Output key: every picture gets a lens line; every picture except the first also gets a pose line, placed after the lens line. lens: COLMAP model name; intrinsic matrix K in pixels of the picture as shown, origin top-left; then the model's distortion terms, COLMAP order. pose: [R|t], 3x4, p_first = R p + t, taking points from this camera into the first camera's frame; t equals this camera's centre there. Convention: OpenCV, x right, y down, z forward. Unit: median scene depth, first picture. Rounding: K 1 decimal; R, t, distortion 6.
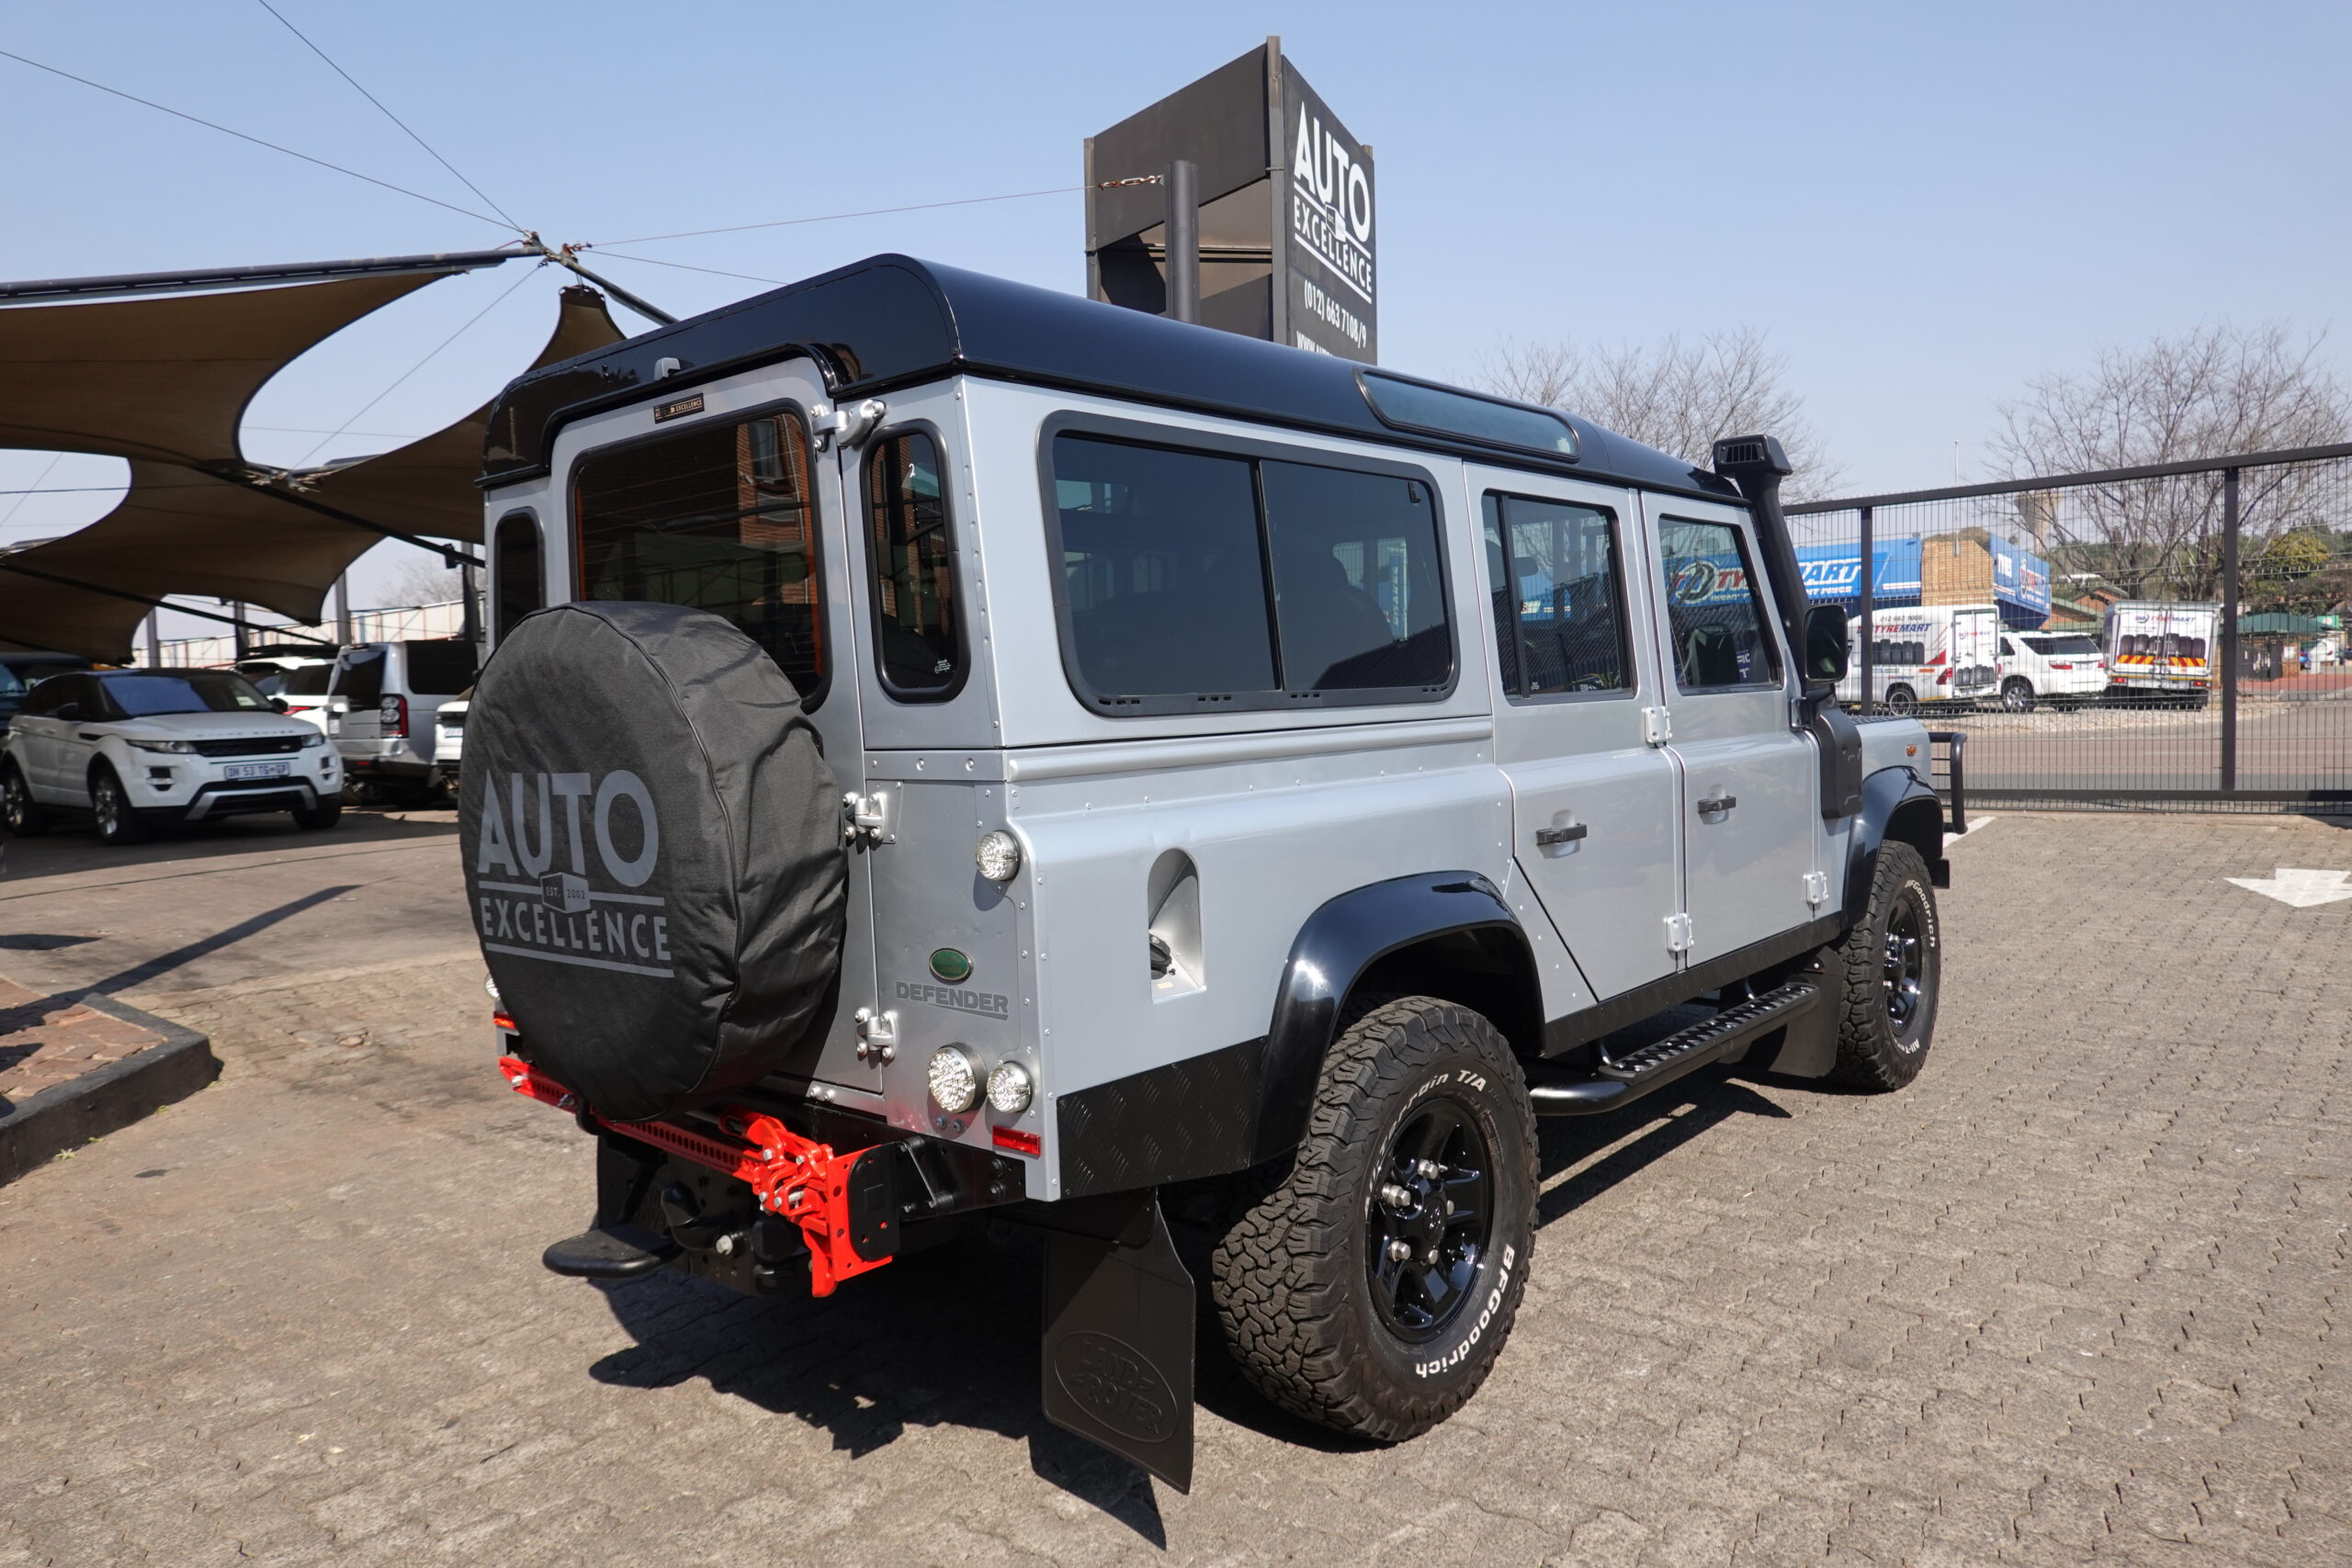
lens RADIAL K [[1563.4, 0, 1177.1], [0, 1563.4, 783.9], [0, 0, 1]] dist [-0.006881, 0.004540]
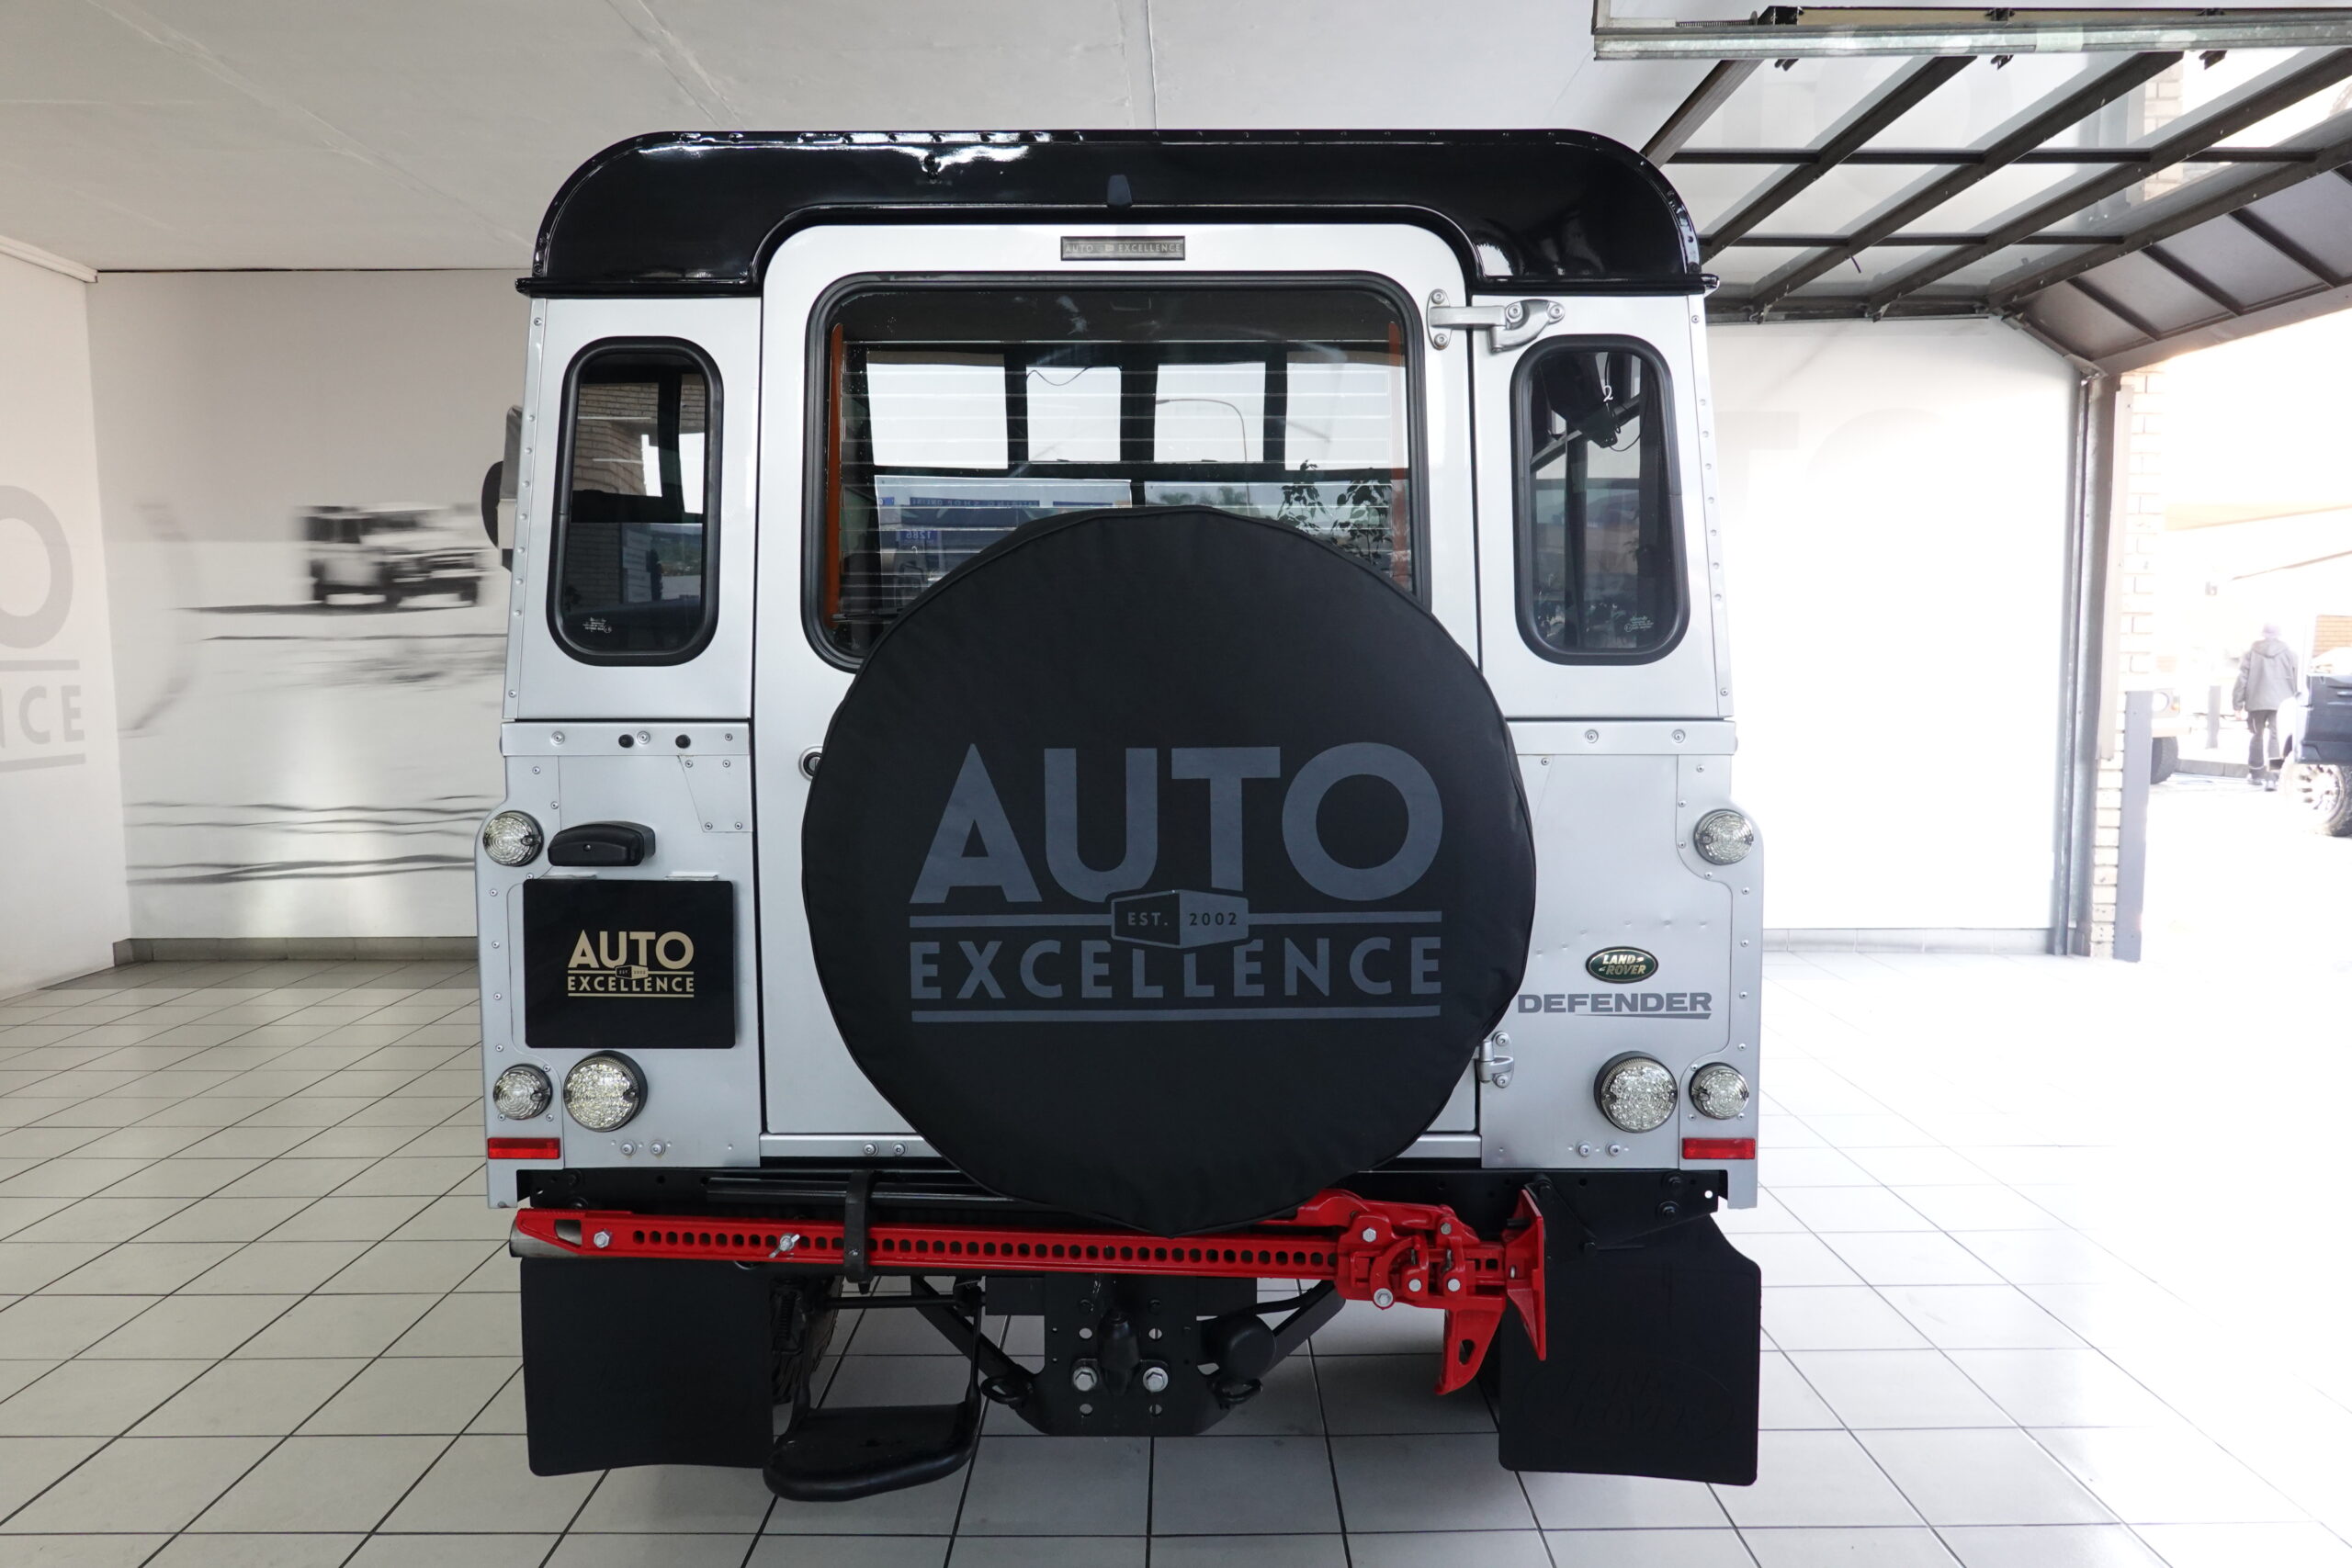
lens RADIAL K [[1563.4, 0, 1187.1], [0, 1563.4, 791.0], [0, 0, 1]] dist [-0.006881, 0.004540]
pose [[0.753778, -0.019774, 0.656832, -0.809477], [0.011428, 0.999790, 0.016984, 0.000300], [-0.657030, -0.005296, 0.753846, 0.449664]]
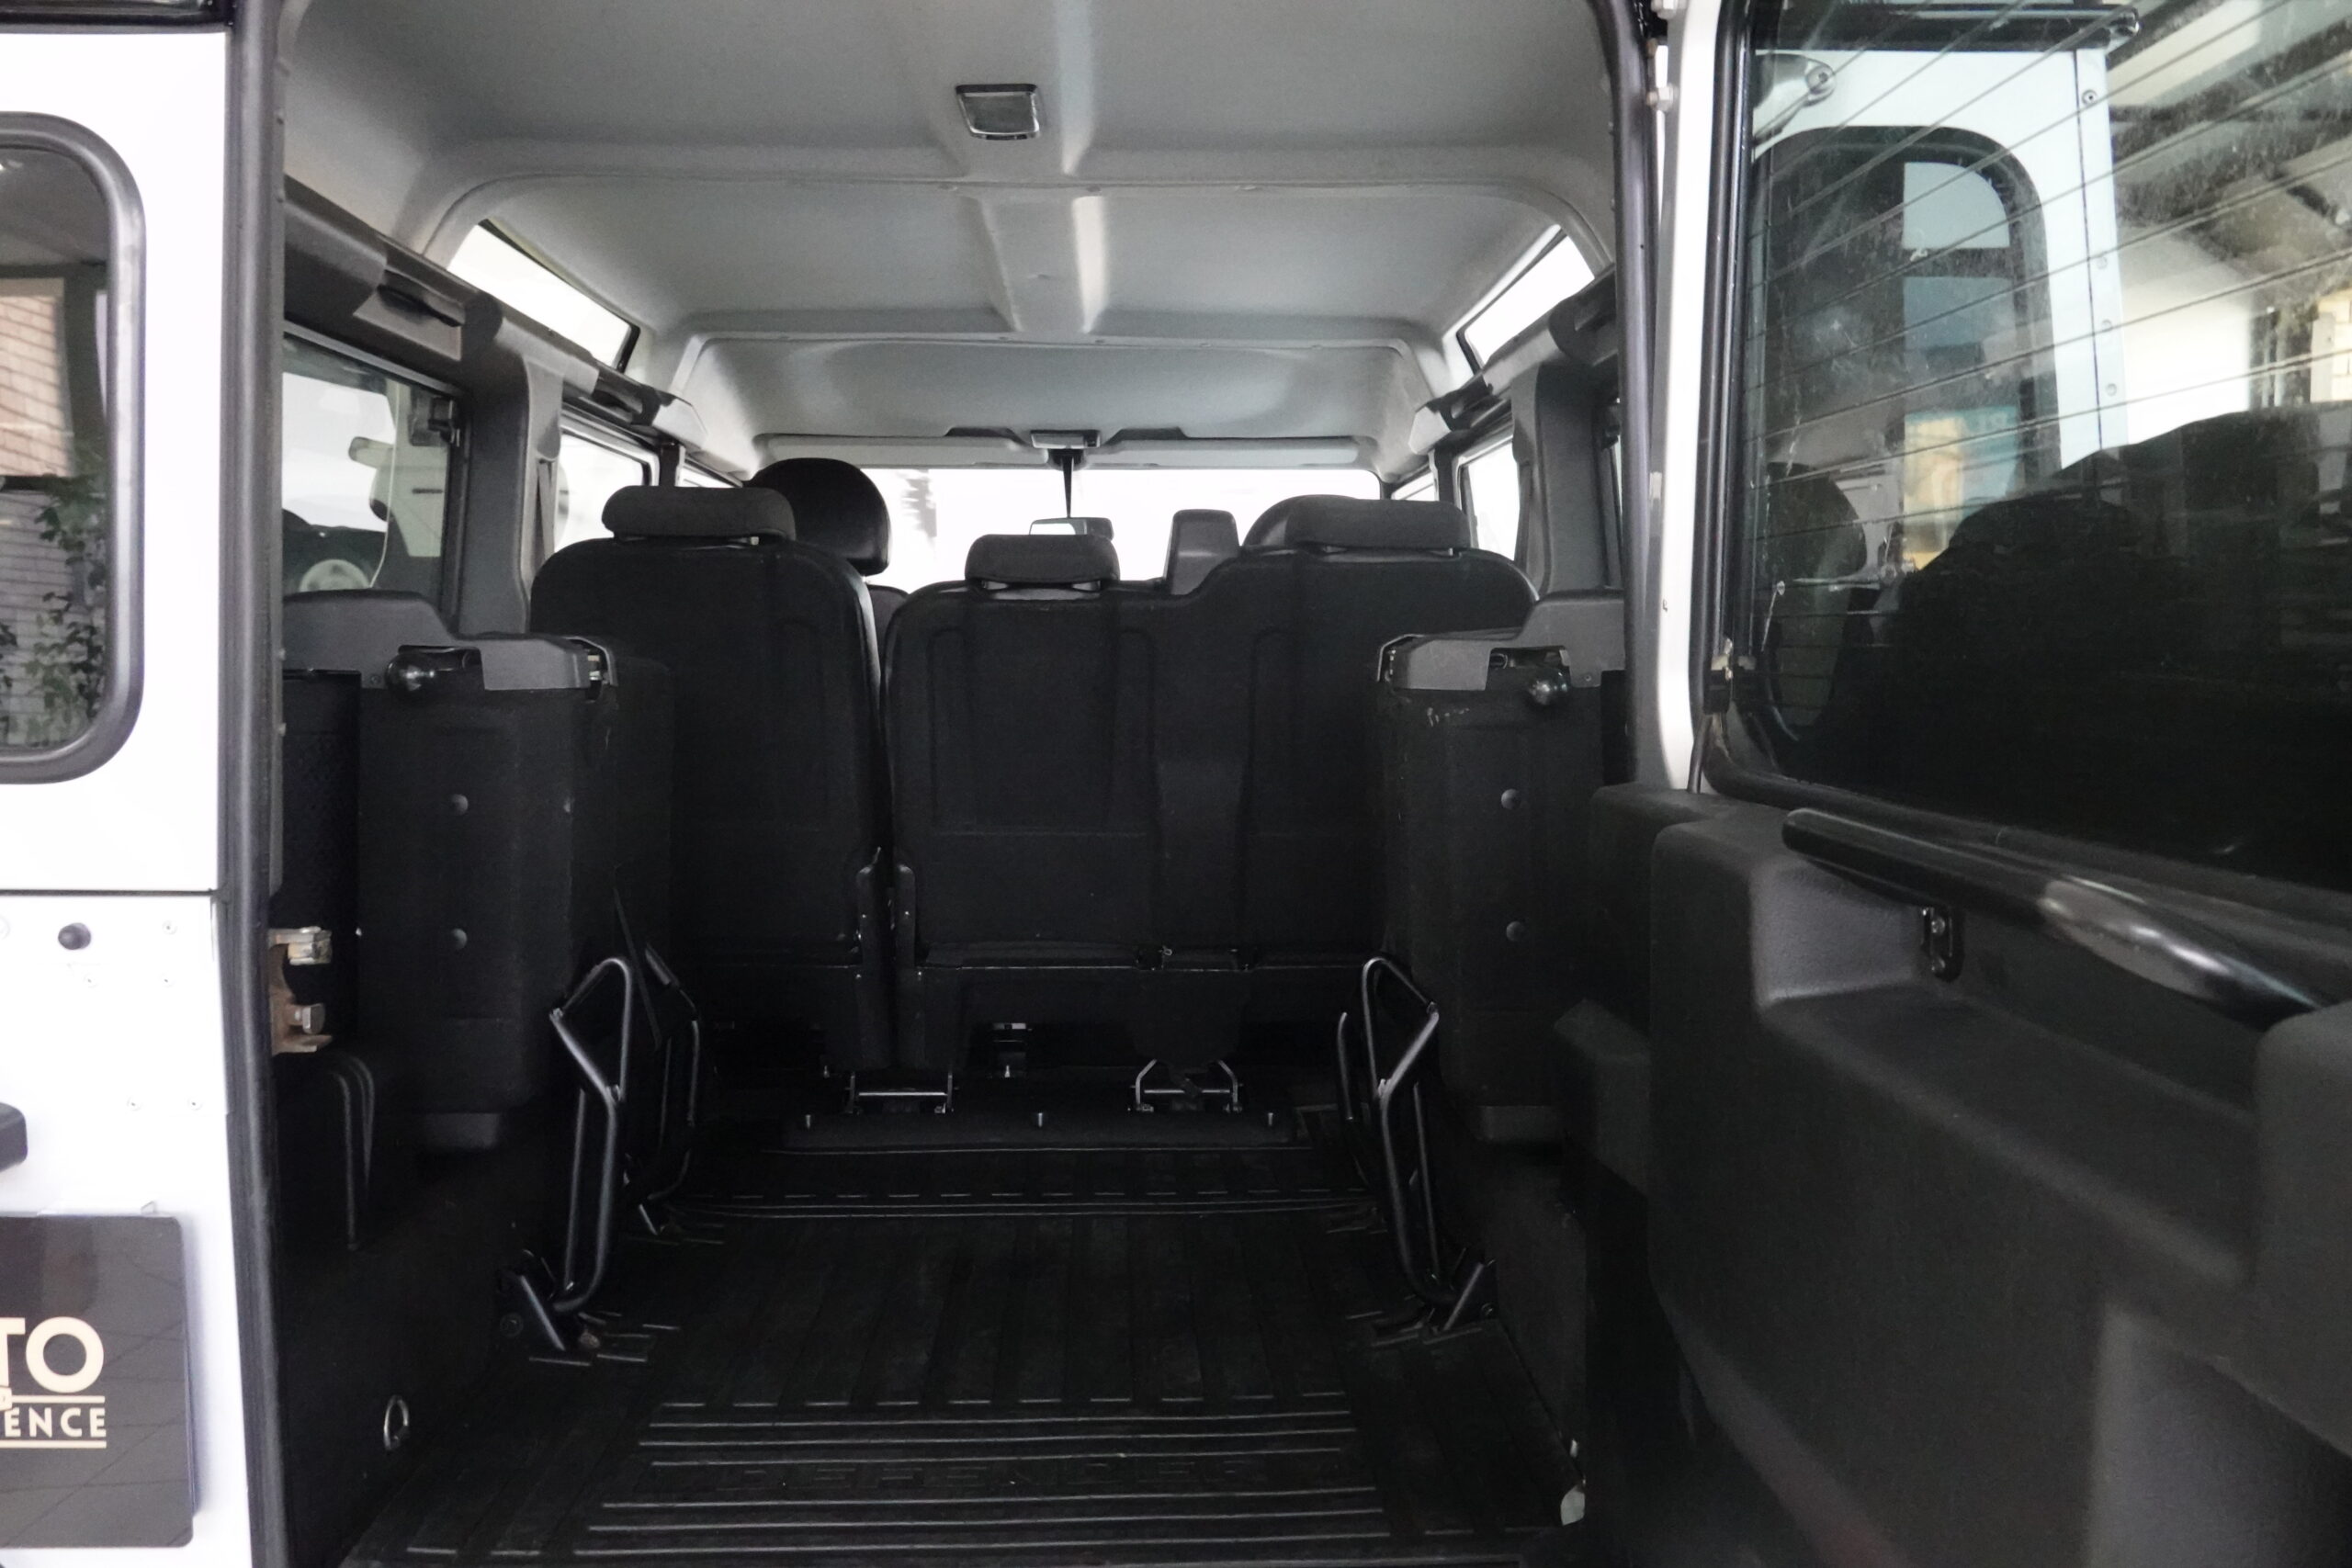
lens RADIAL K [[1878.7, 0, 1163.9], [0, 1878.7, 771.4], [0, 0, 1]] dist [0.040725, -0.044421]
pose [[0.726280, -0.007592, 0.687357, -0.615822], [0.017249, 0.999825, -0.007182, -0.045705], [-0.687183, 0.017072, 0.726284, 0.675459]]
